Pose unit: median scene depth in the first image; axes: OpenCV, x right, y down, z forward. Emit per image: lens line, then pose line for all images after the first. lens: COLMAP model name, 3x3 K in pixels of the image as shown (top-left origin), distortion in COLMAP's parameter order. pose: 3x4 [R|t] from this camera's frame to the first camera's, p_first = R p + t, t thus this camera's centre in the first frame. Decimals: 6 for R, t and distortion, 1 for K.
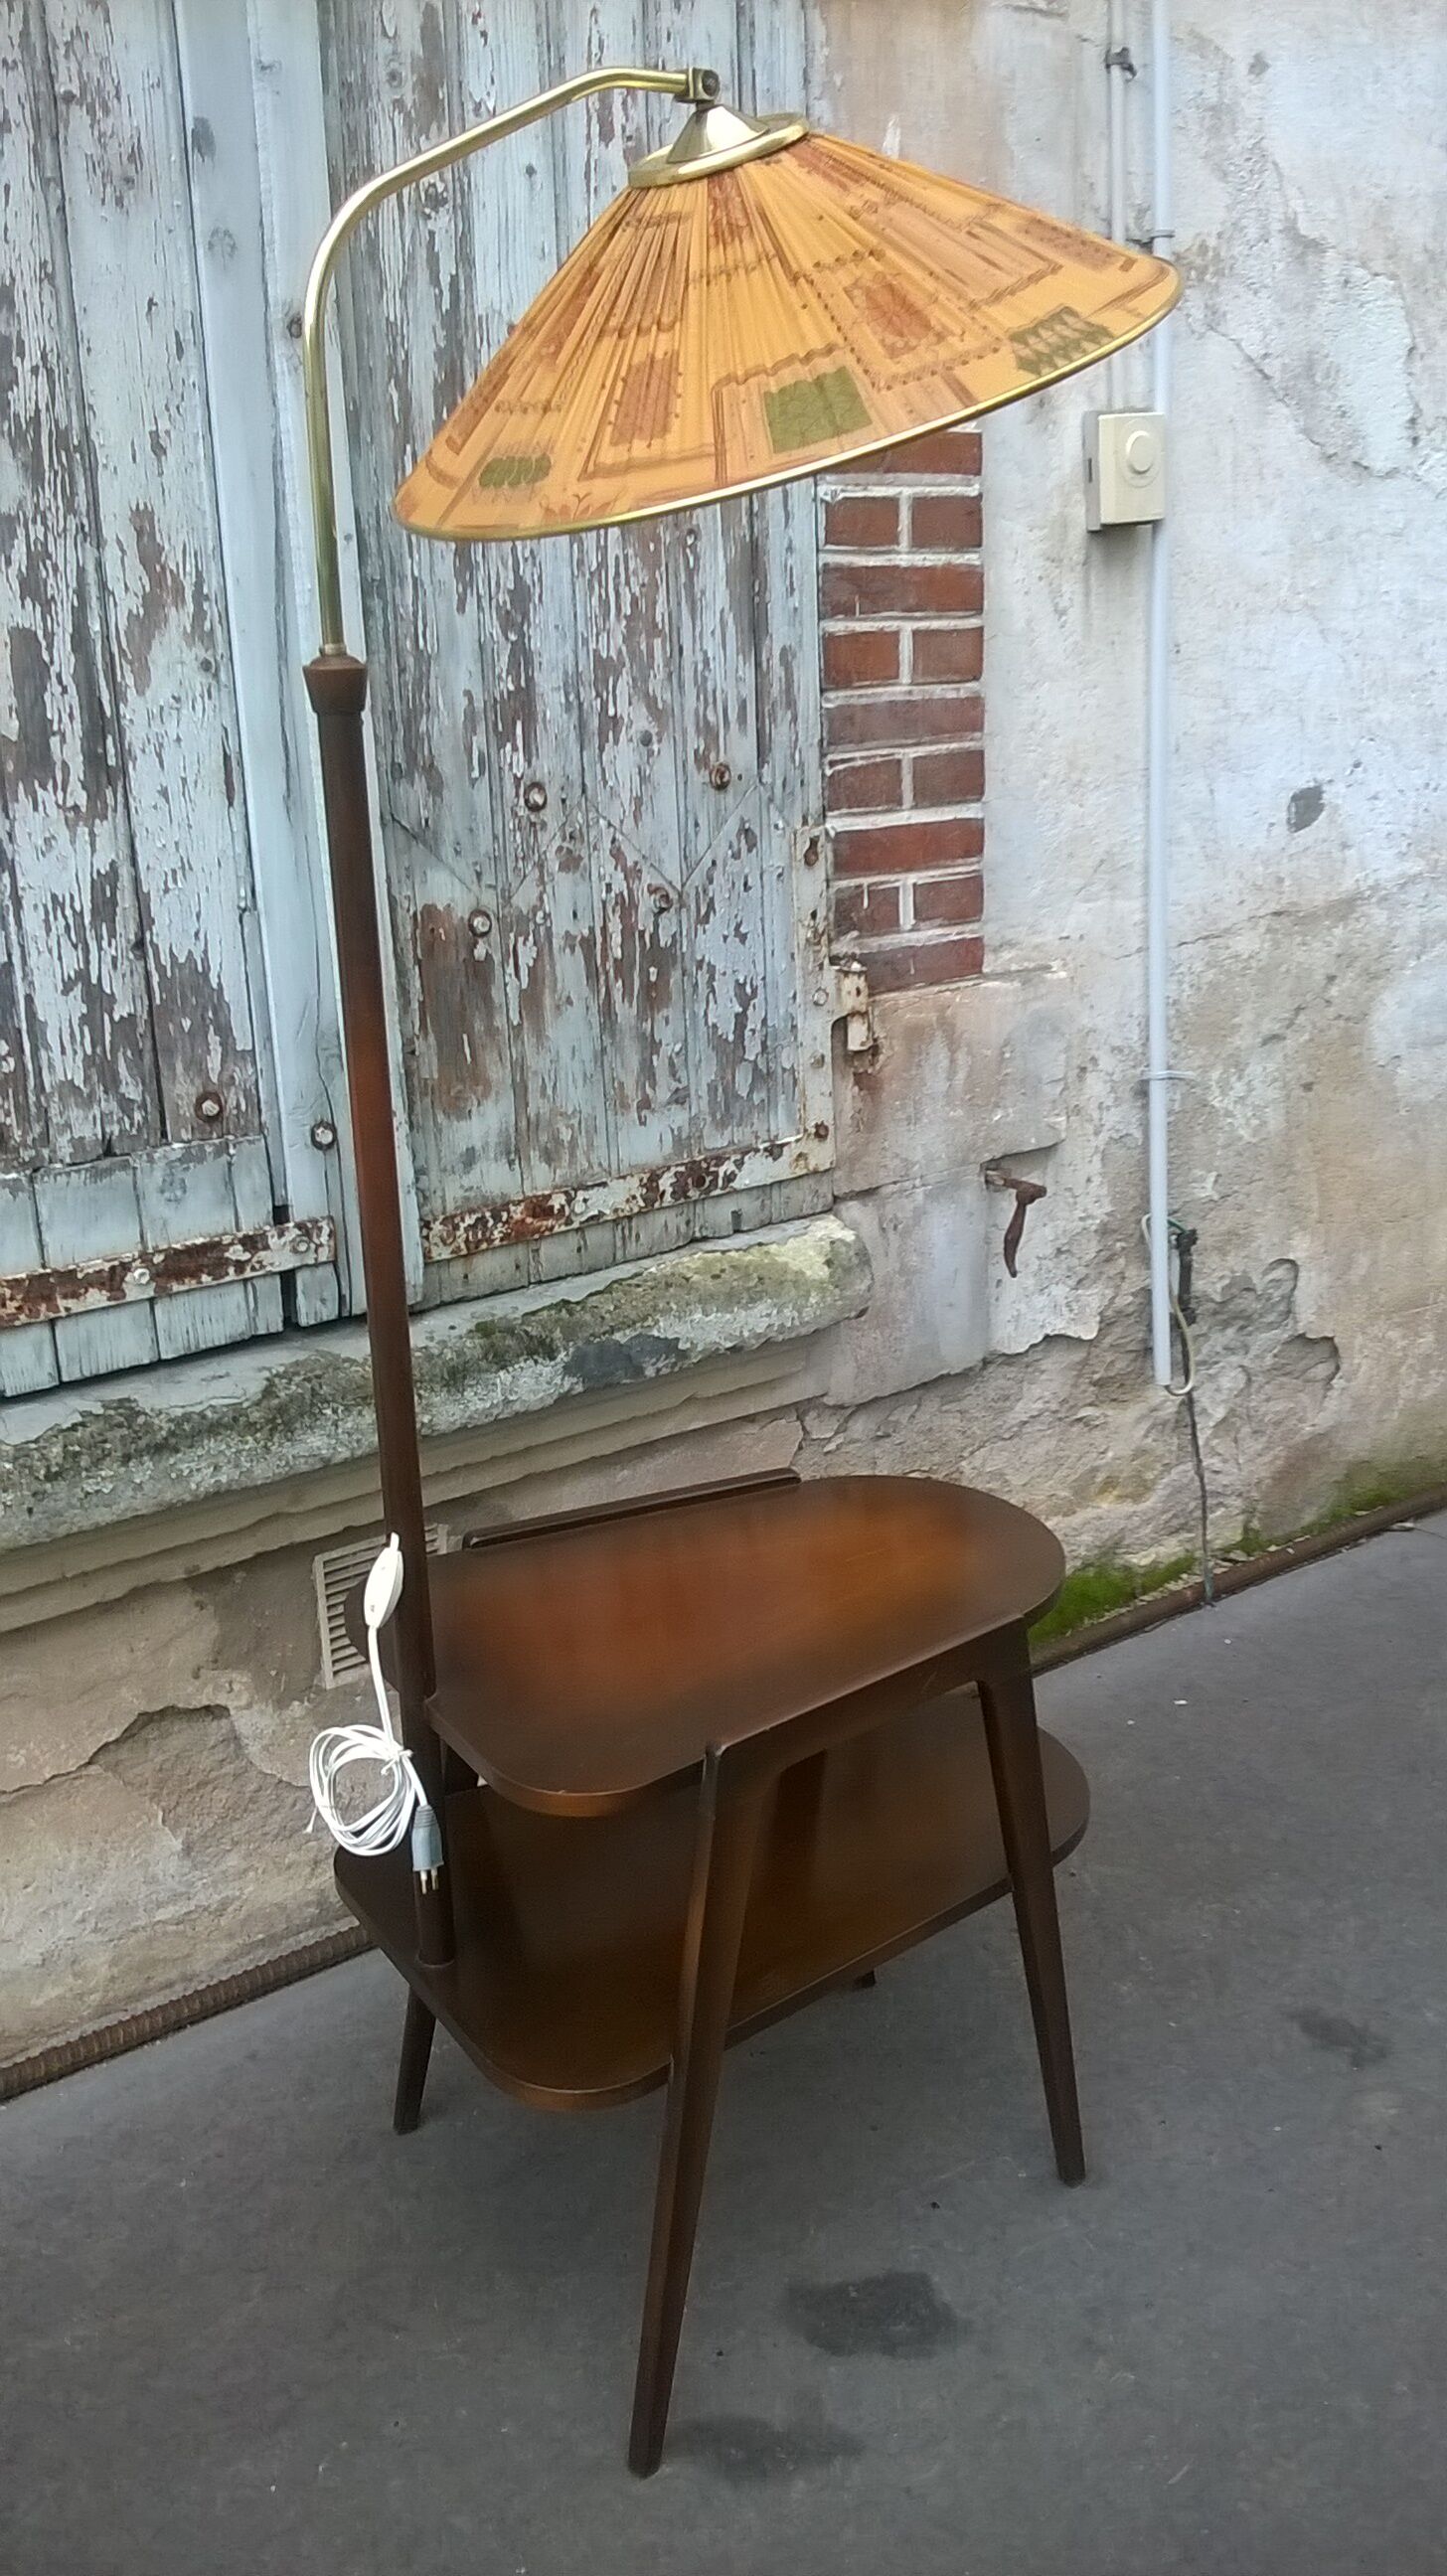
lens RADIAL K [[2237.3, 0, 751.9], [0, 2237.3, 1330.7], [0, 0, 1]] dist [0.043474, -0.181971]
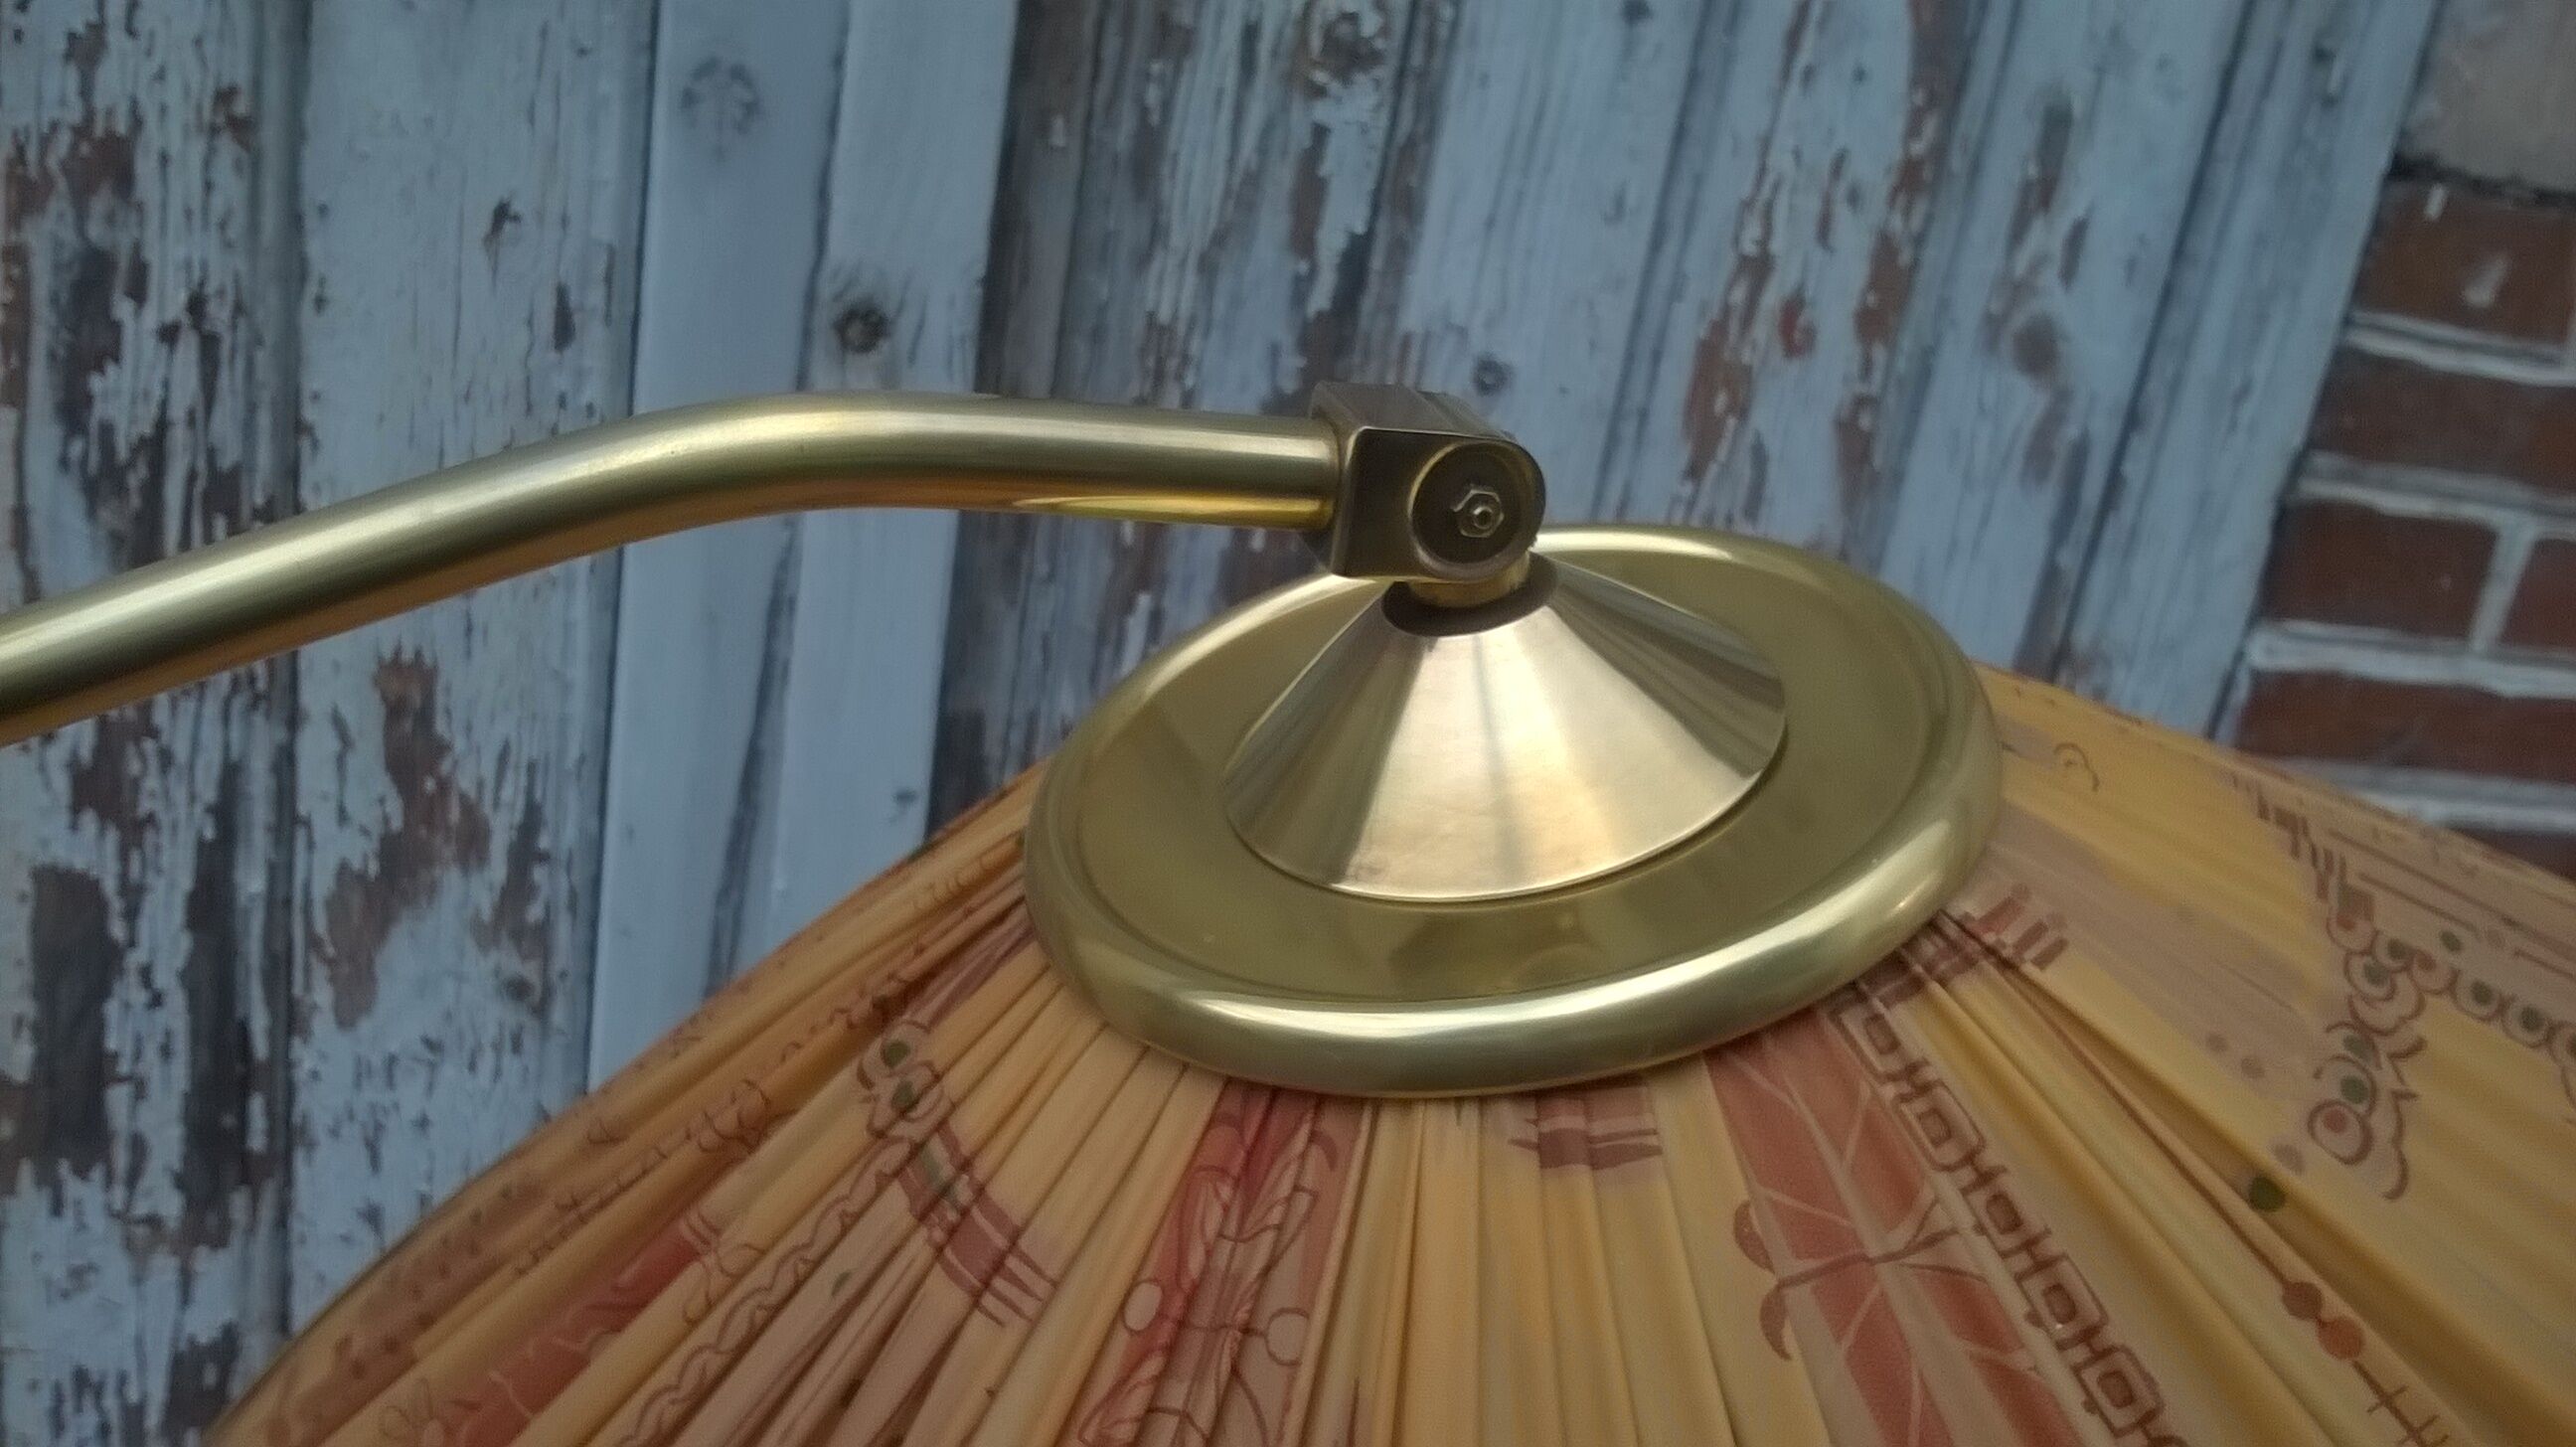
lens RADIAL K [[2307.2, 0, 1317.5], [0, 2307.2, 754.9], [0, 0, 1]] dist [0.039794, -0.193824]
pose [[0.884793, 0.321691, -0.337128, 0.028945], [-0.319126, 0.945504, 0.064664, -0.379000], [0.339557, 0.050372, 0.939236, 0.567681]]
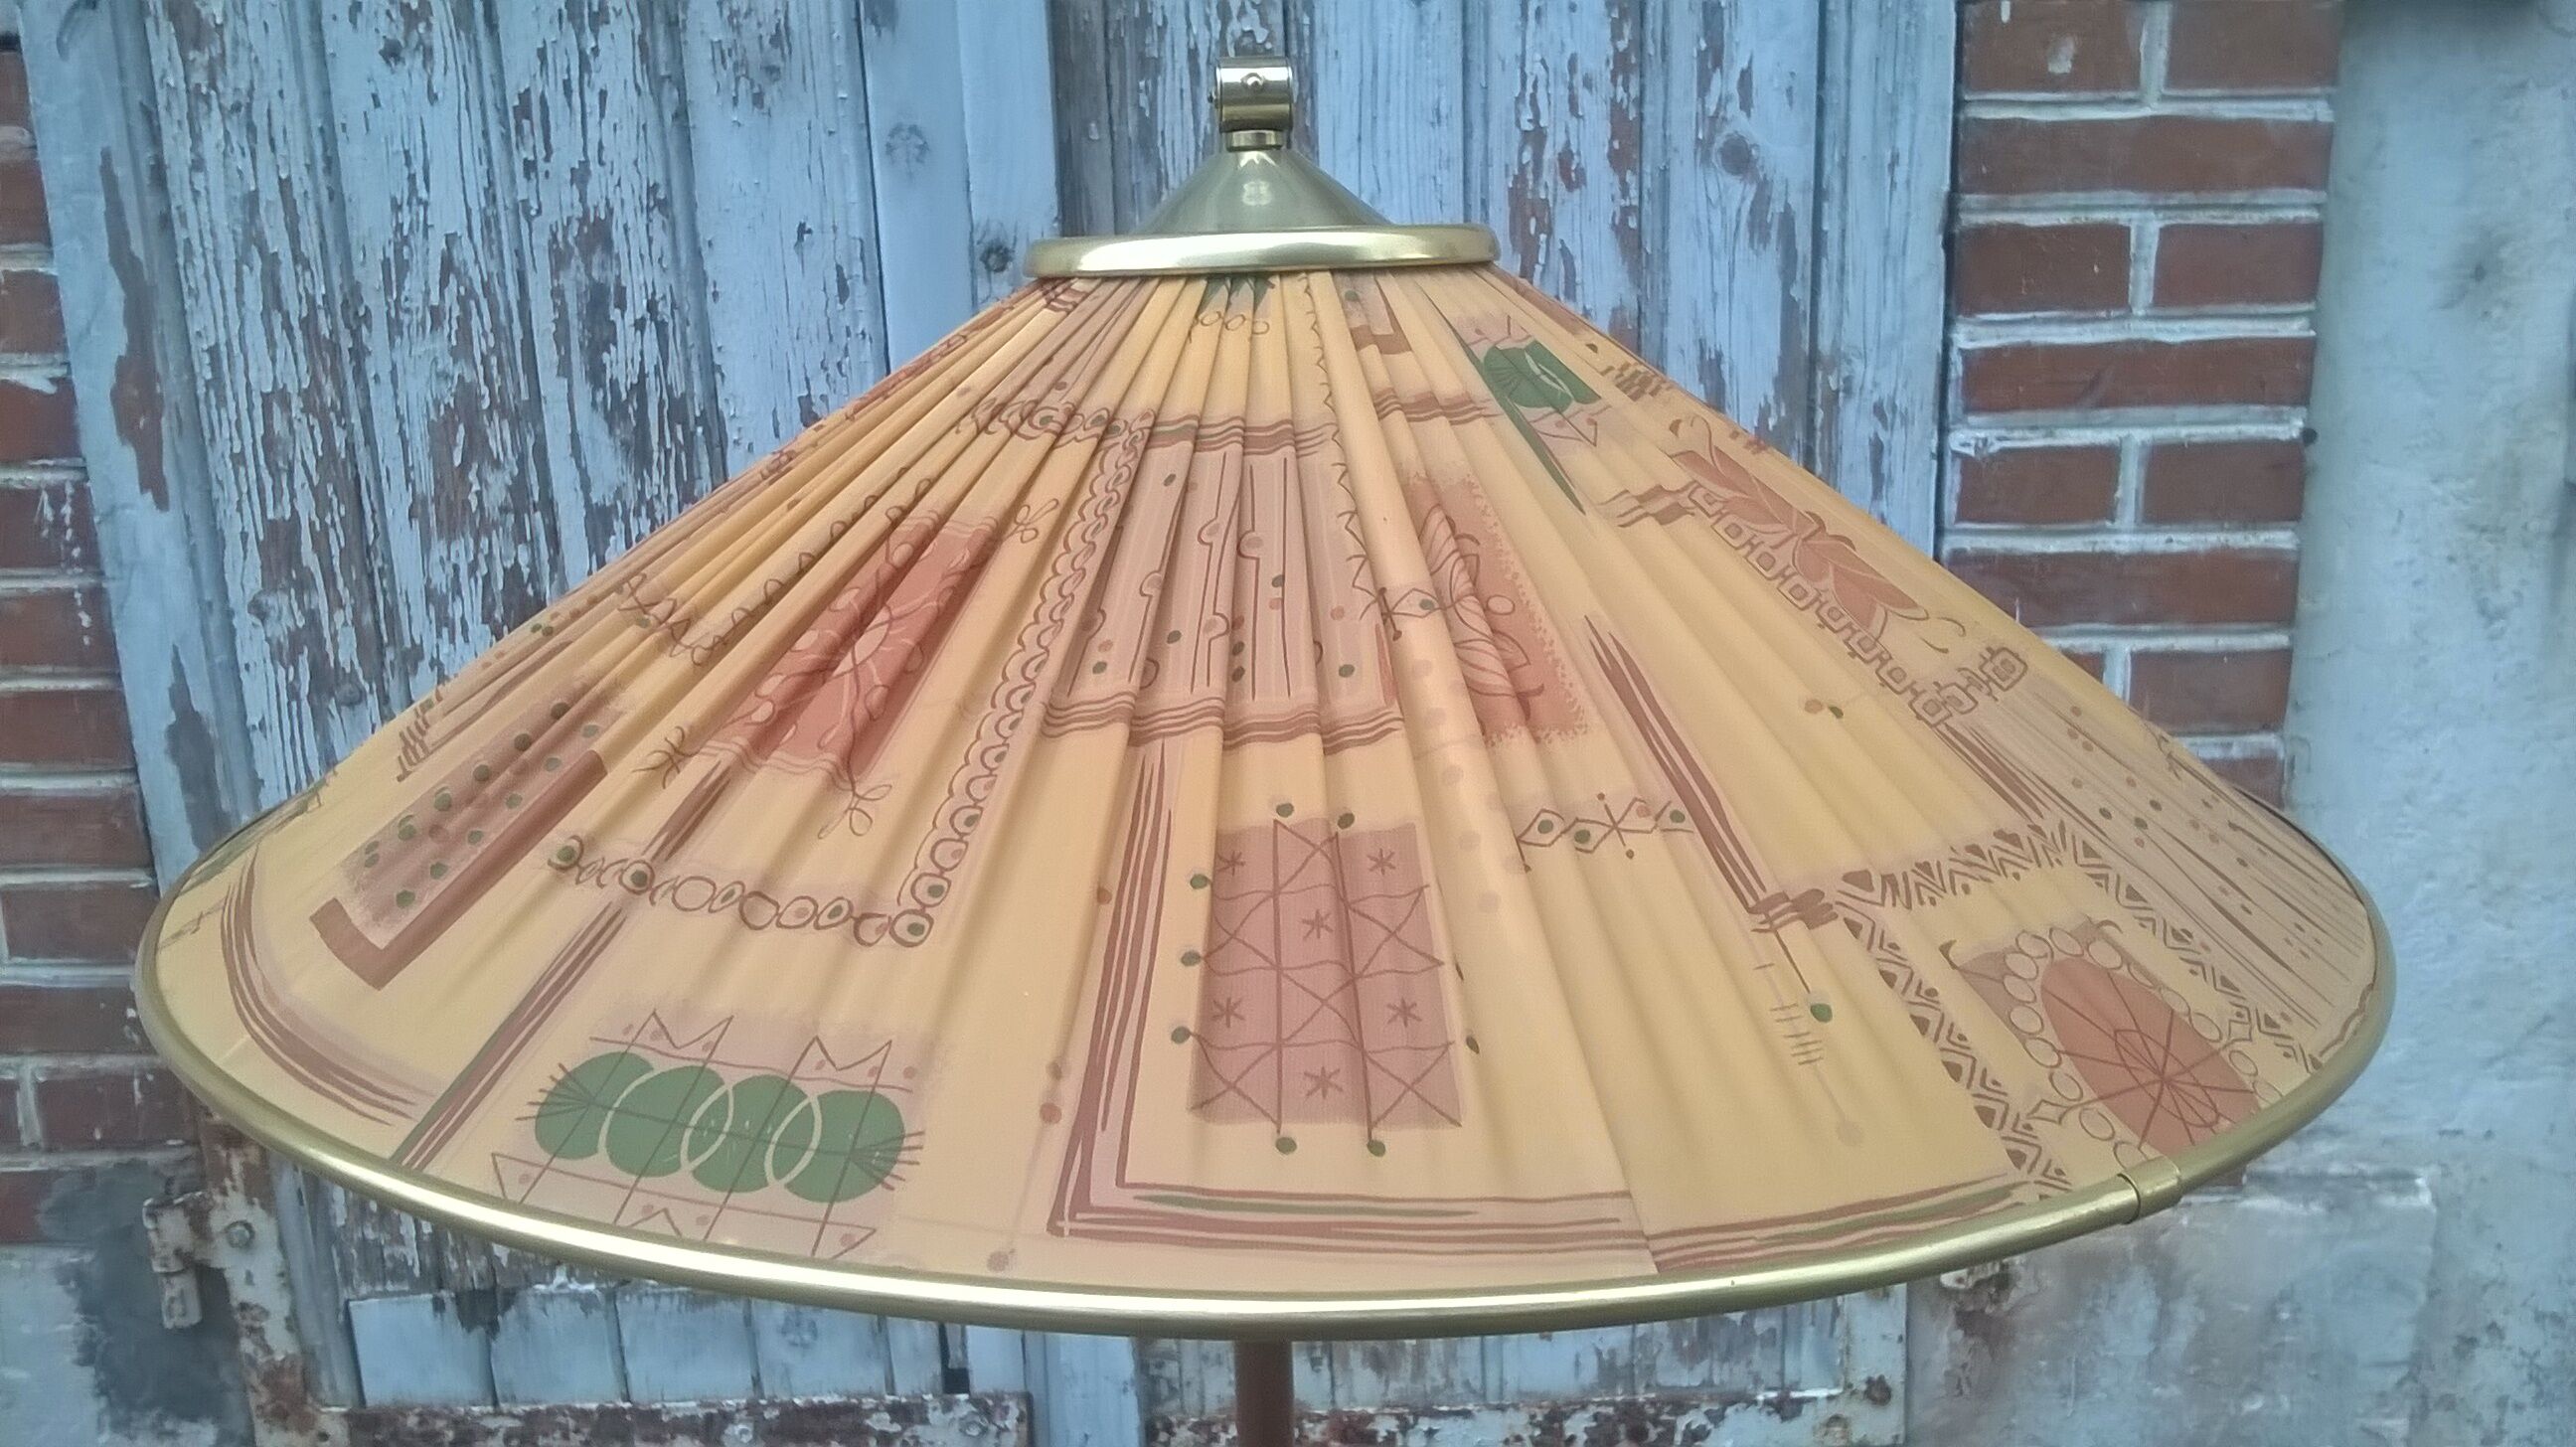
lens RADIAL K [[2237.3, 0, 1328.4], [0, 2237.3, 730.4], [0, 0, 1]] dist [0.043474, -0.181971]
pose [[0.805568, 0.162008, -0.569924, 0.273113], [-0.183424, 0.982828, 0.020117, -0.295919], [0.563396, 0.088333, 0.821451, 0.432800]]
